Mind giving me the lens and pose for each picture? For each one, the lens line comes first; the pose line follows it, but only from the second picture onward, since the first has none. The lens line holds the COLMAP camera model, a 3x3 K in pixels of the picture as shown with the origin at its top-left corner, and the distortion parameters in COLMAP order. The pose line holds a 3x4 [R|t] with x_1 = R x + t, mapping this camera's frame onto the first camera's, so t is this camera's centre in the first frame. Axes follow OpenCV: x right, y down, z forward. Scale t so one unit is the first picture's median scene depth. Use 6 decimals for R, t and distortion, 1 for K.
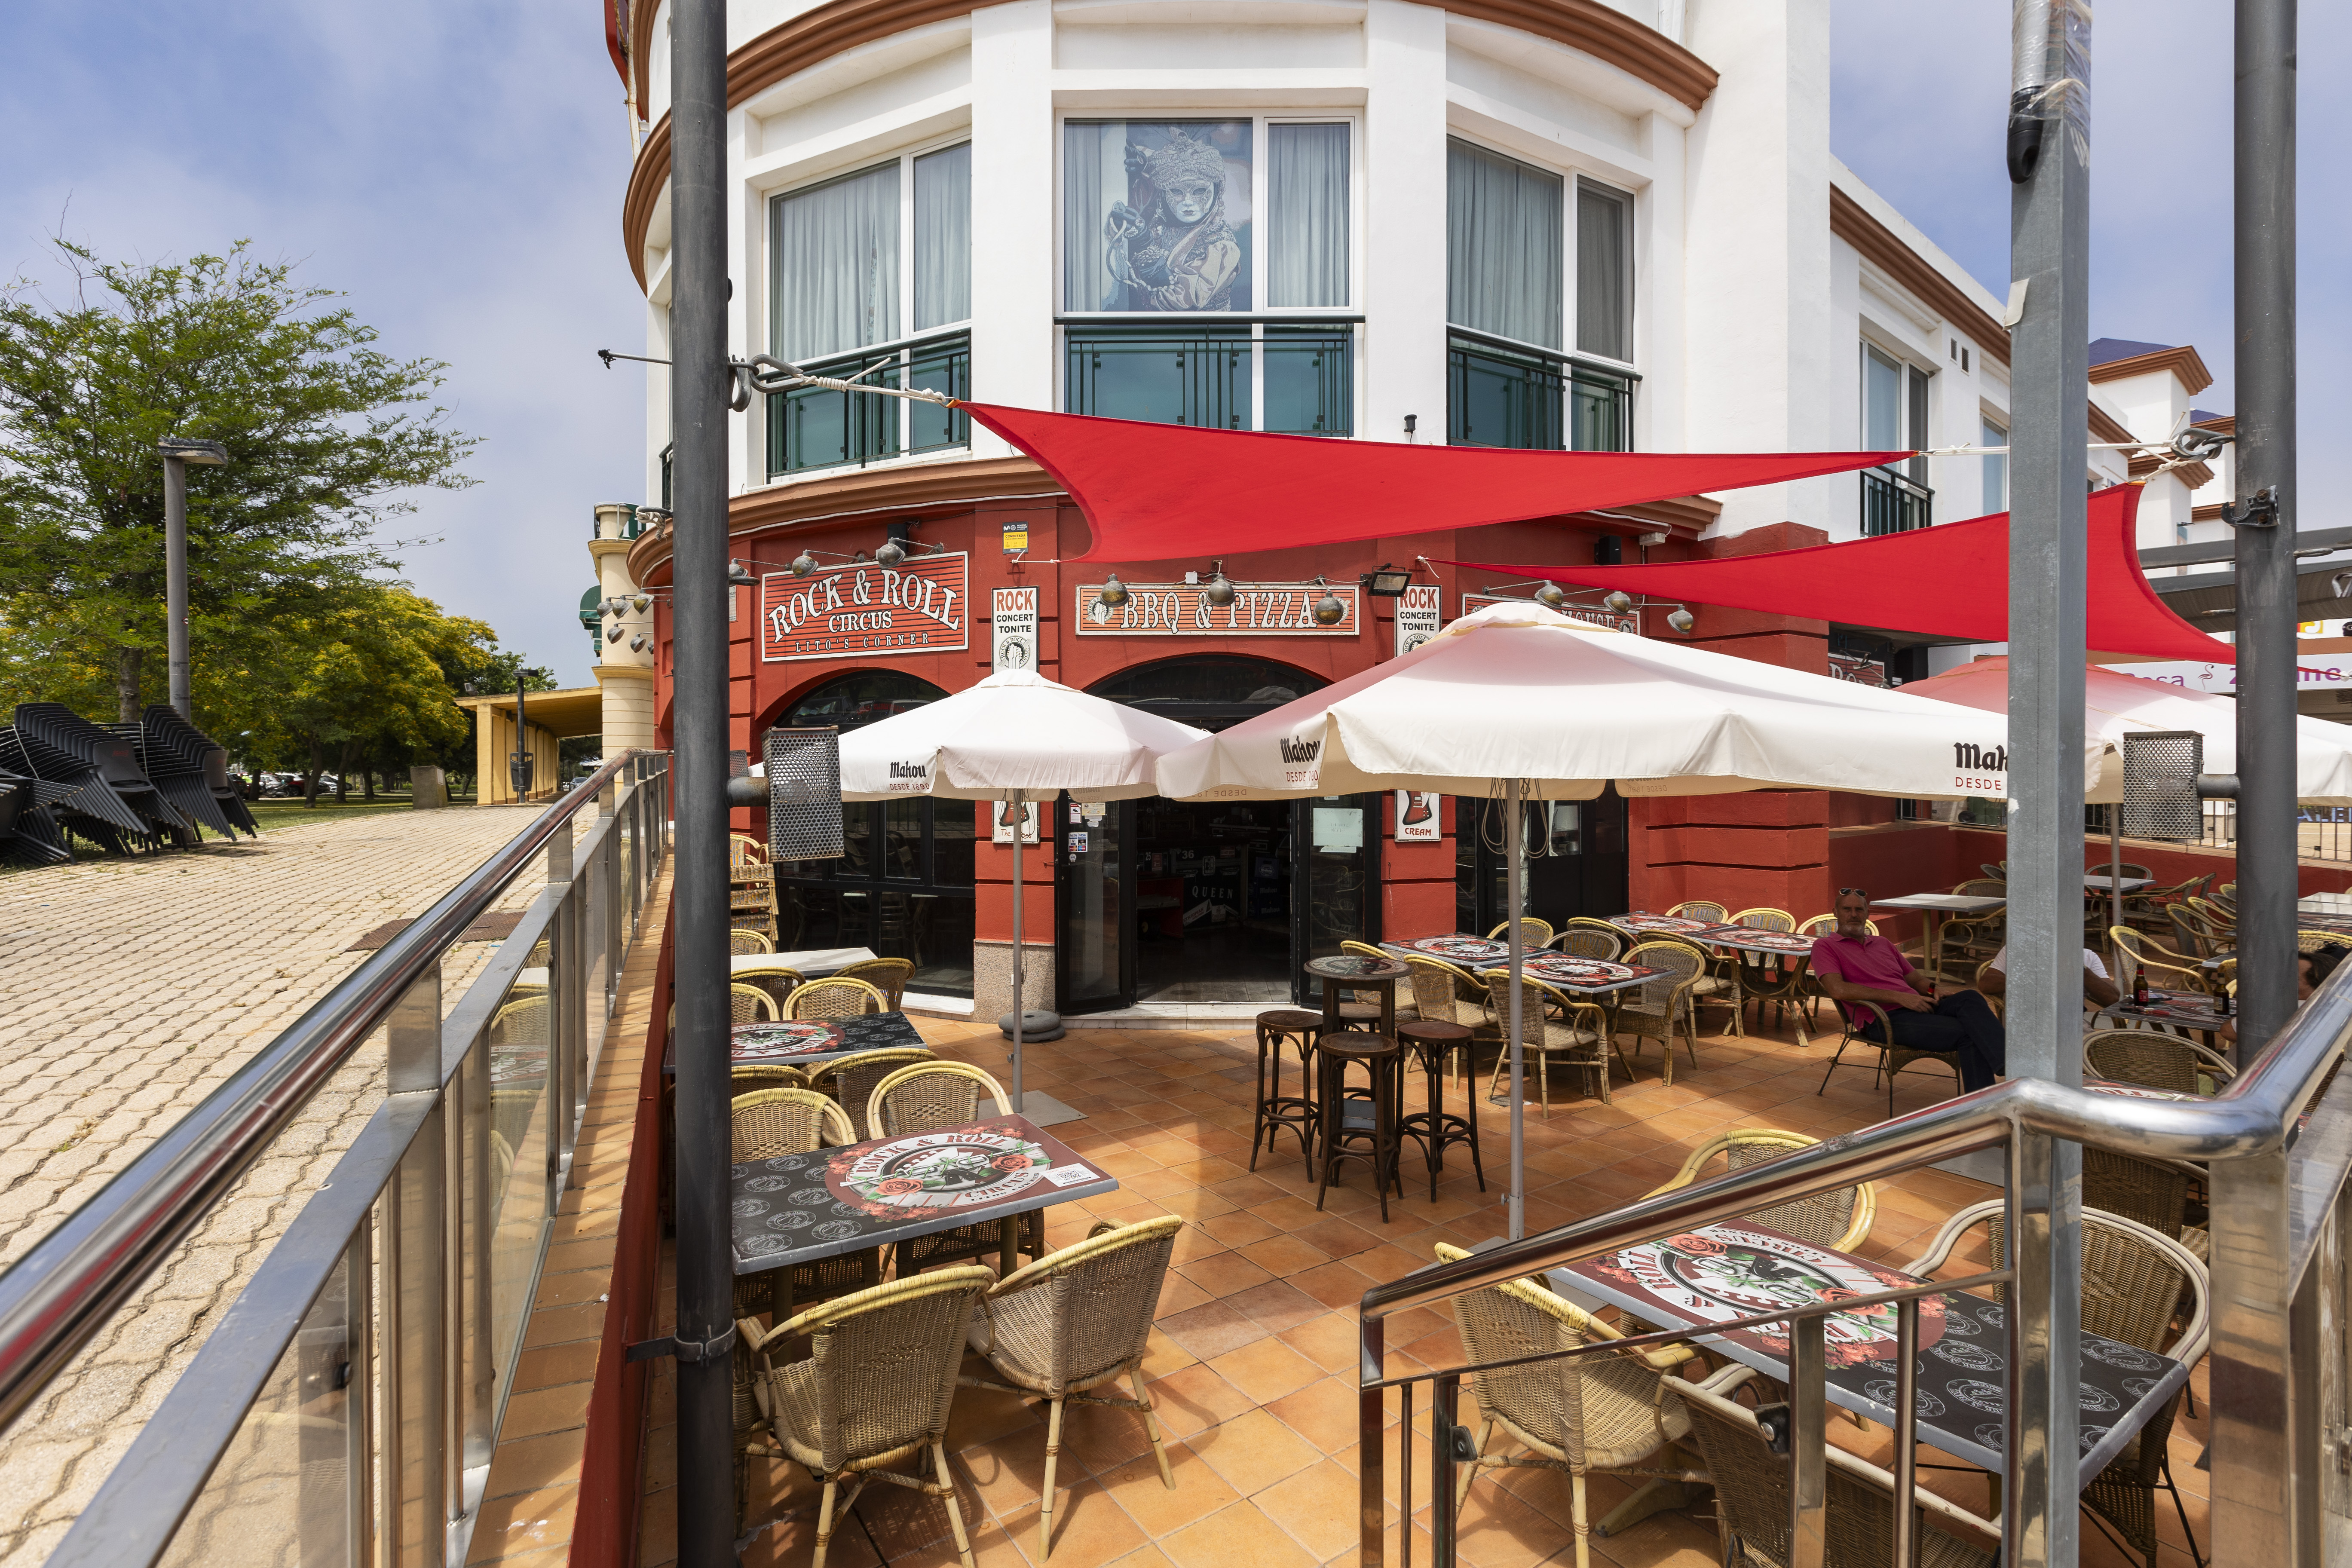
lens RADIAL K [[1084.0, 0, 1170.5], [0, 1084.0, 757.0], [0, 0, 1]] dist [0.000200, 0.001716]
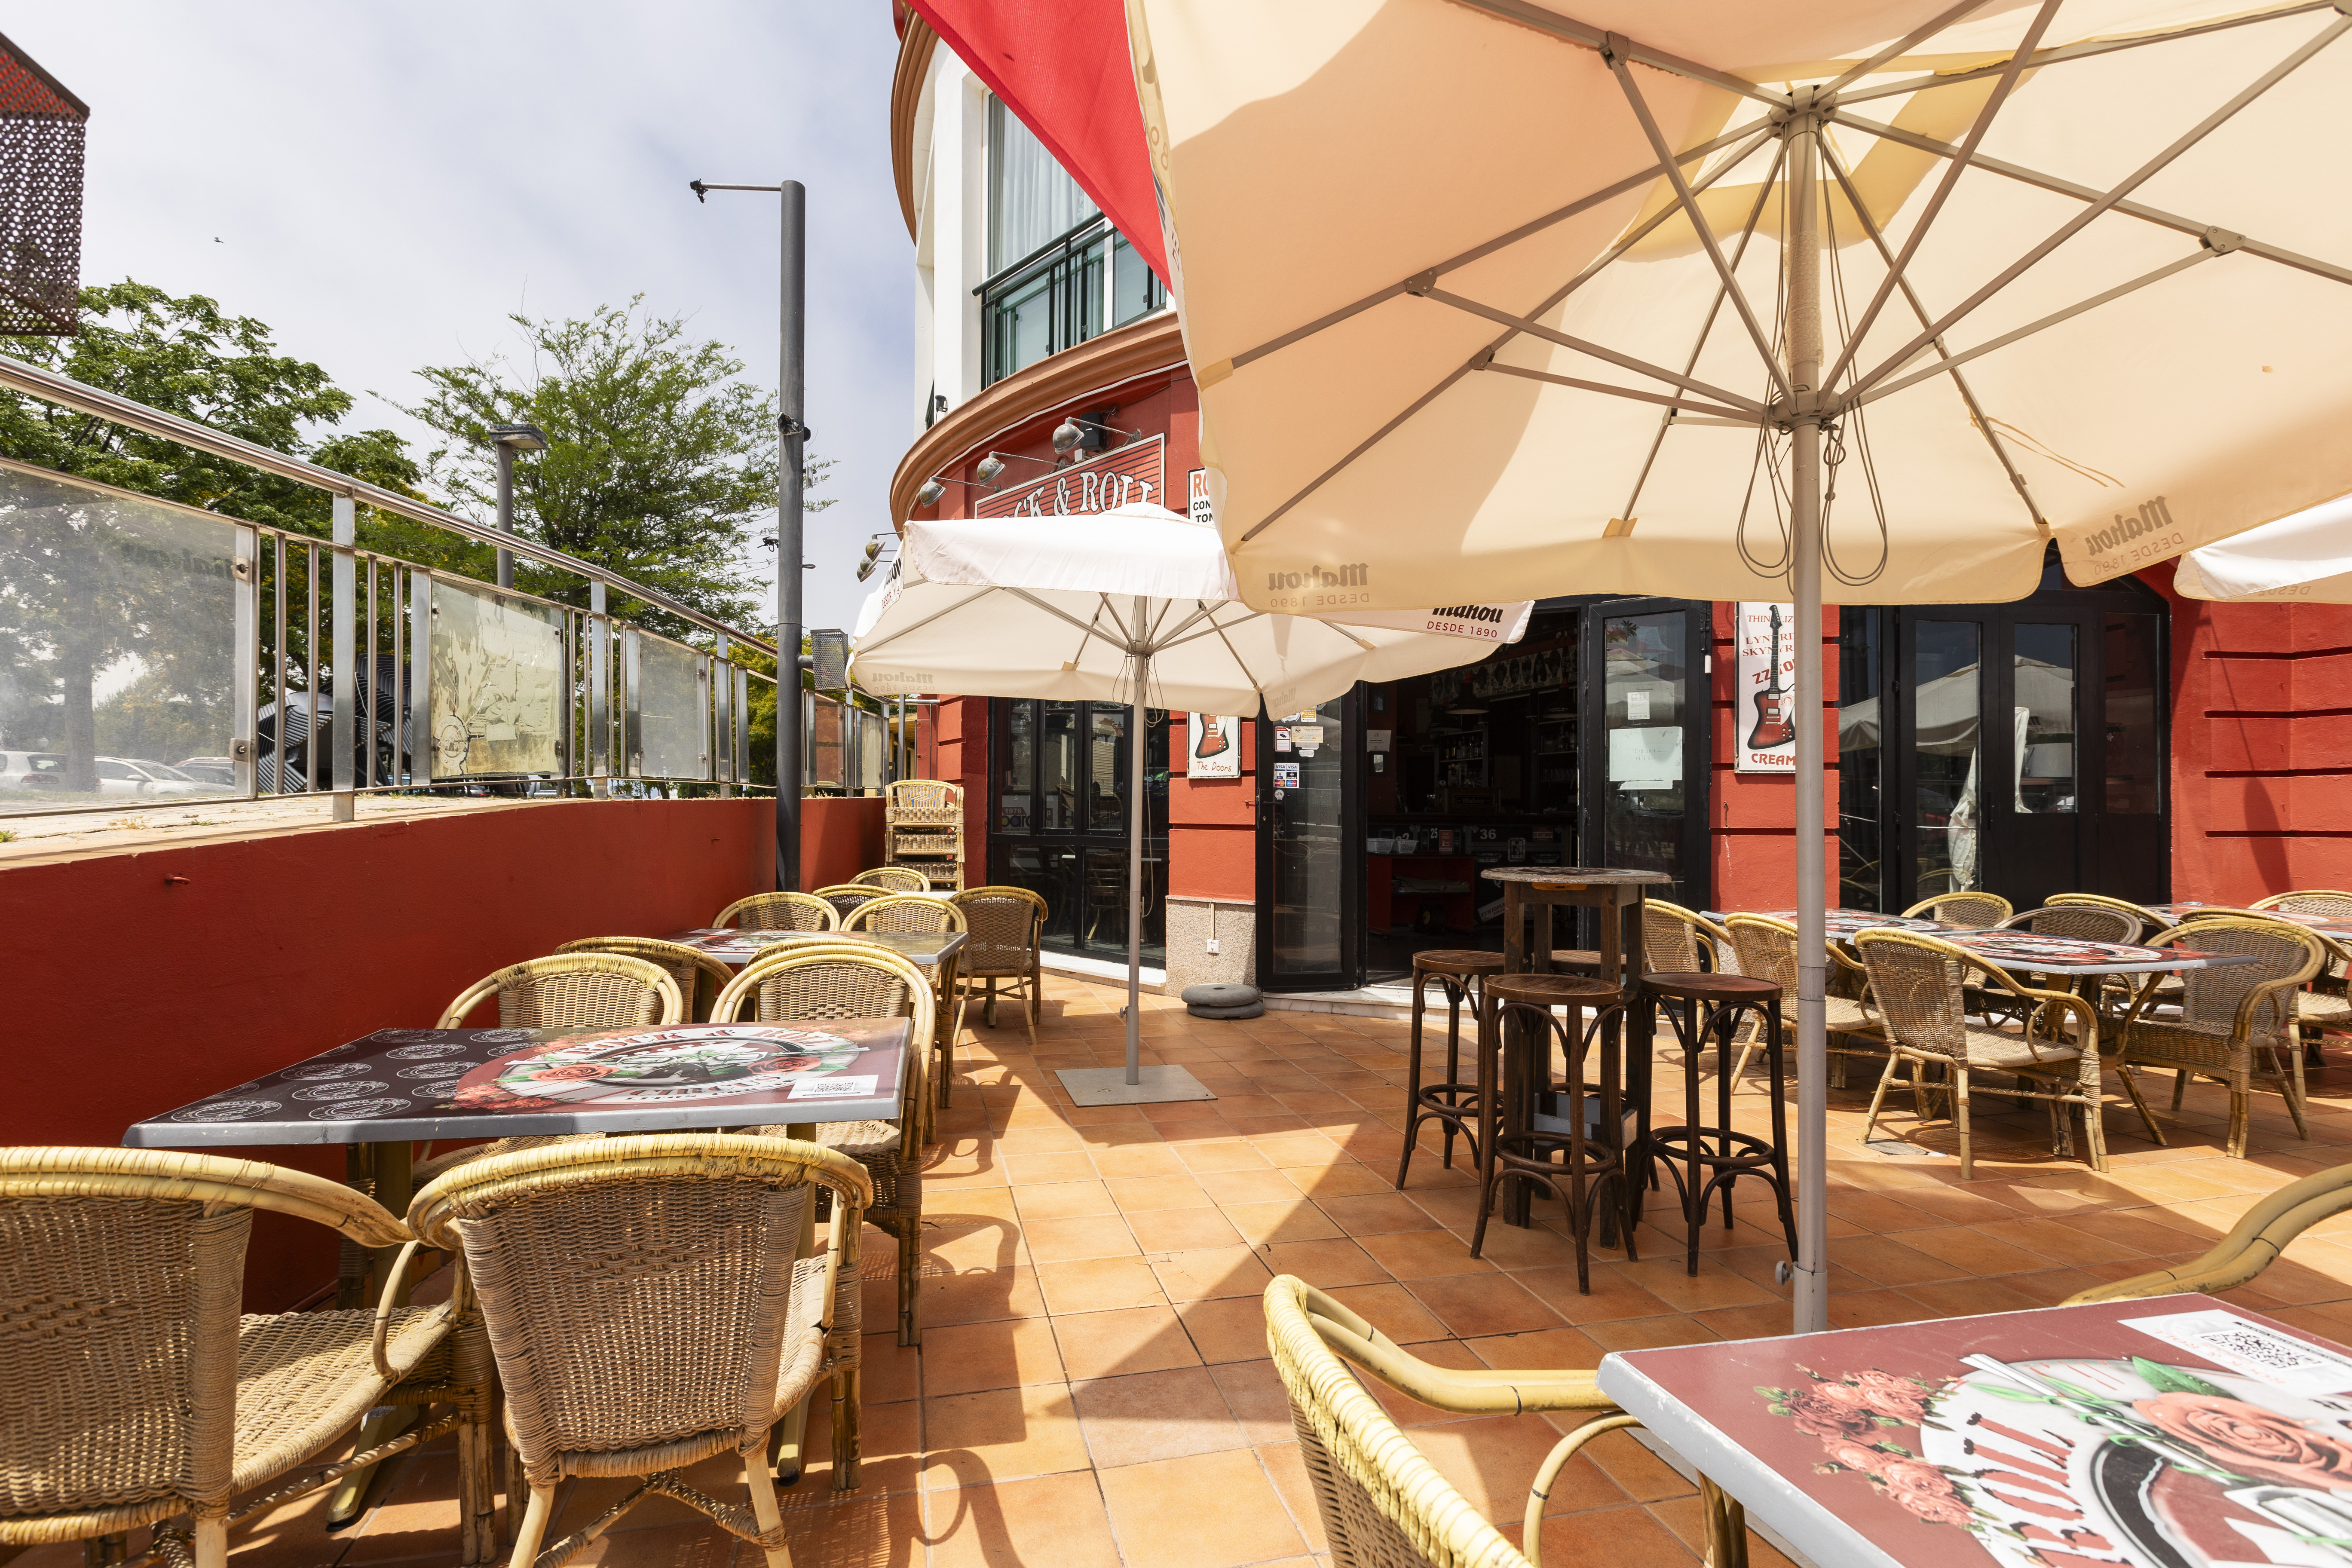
lens RADIAL K [[1084.0, 0, 1172.5], [0, 1084.0, 804.6], [0, 0, 1]] dist [0.000200, 0.001716]
pose [[0.935791, 0.000737, -0.352555, 0.117108], [-0.002310, 0.999989, -0.004041, 0.103478], [0.352548, 0.004596, 0.935782, 0.229414]]
